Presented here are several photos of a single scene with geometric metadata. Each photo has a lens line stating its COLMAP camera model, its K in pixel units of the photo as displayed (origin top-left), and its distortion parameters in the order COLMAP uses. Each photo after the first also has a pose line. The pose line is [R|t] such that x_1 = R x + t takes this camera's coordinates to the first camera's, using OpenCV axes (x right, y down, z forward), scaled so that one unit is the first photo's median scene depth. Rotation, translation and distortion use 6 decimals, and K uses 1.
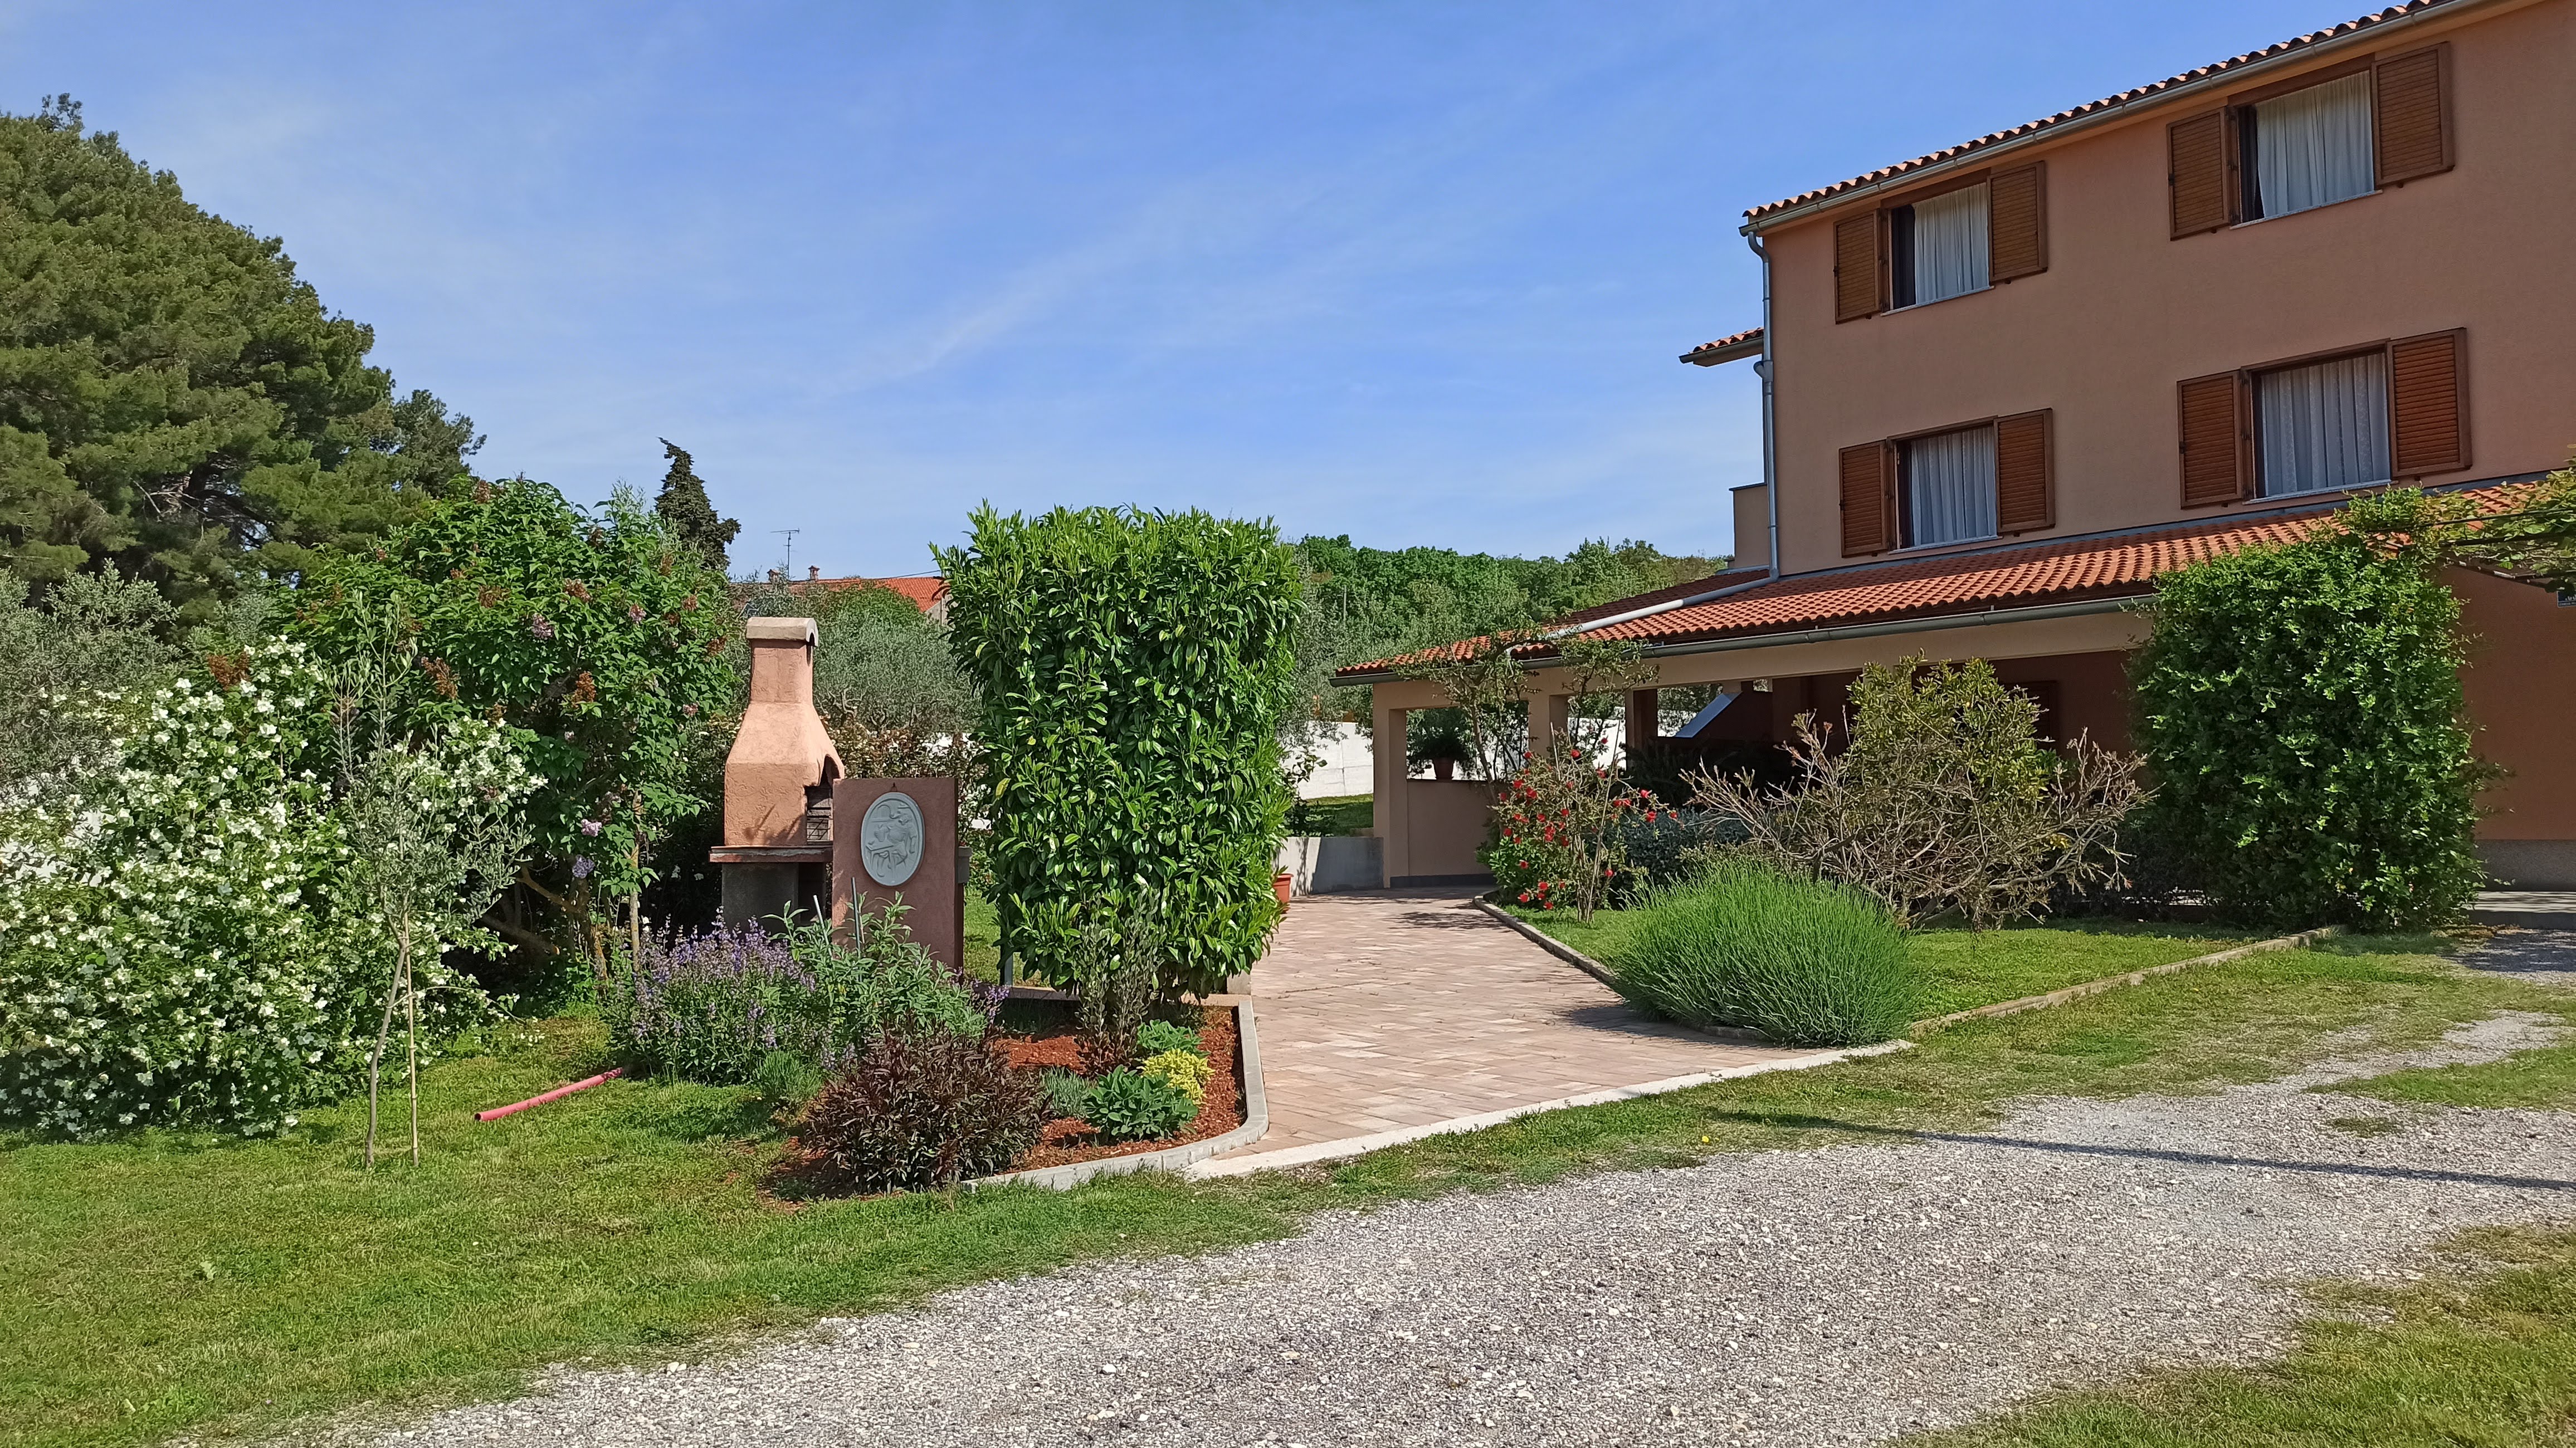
lens RADIAL K [[2017.2, 0, 1325.5], [0, 2017.2, 727.2], [0, 0, 1]] dist [0.107385, -0.139461]
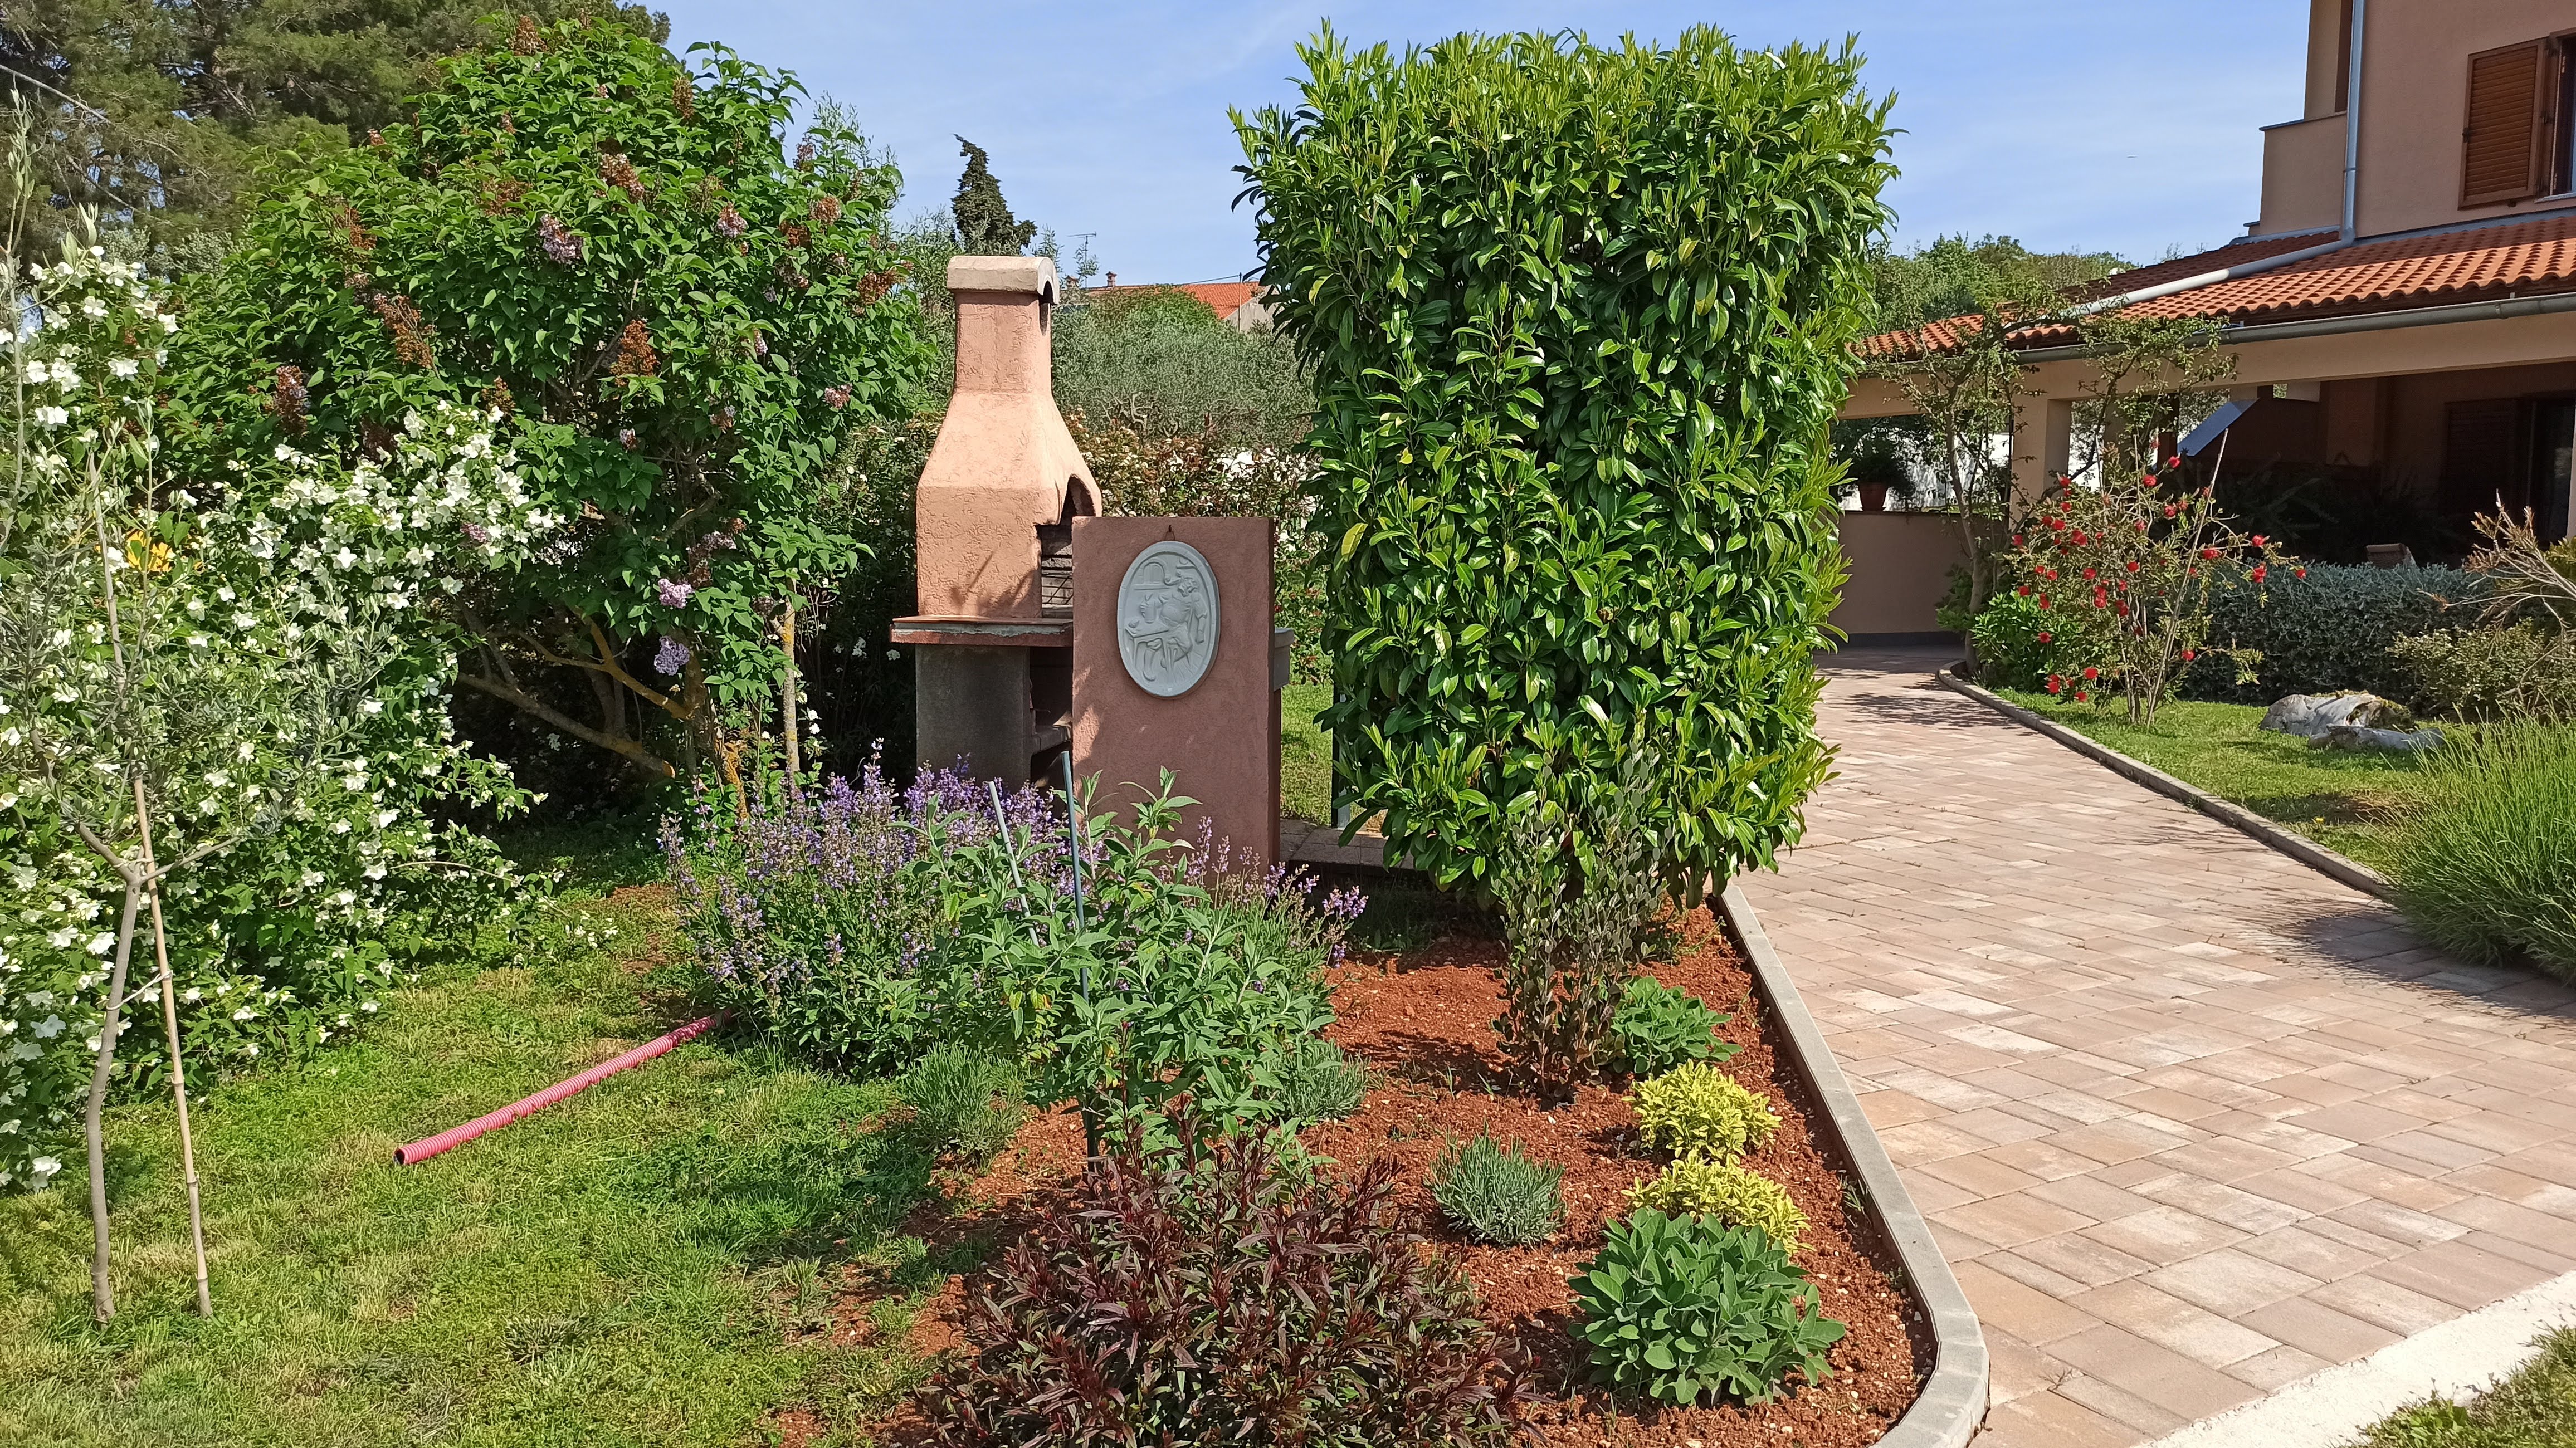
lens RADIAL K [[2017.2, 0, 1325.5], [0, 2017.2, 727.2], [0, 0, 1]] dist [0.107385, -0.139461]
pose [[0.989504, 0.029466, -0.141467, -0.085530], [-0.009614, 0.990245, 0.139007, 0.003329], [0.144183, -0.136188, 0.980135, 0.435574]]
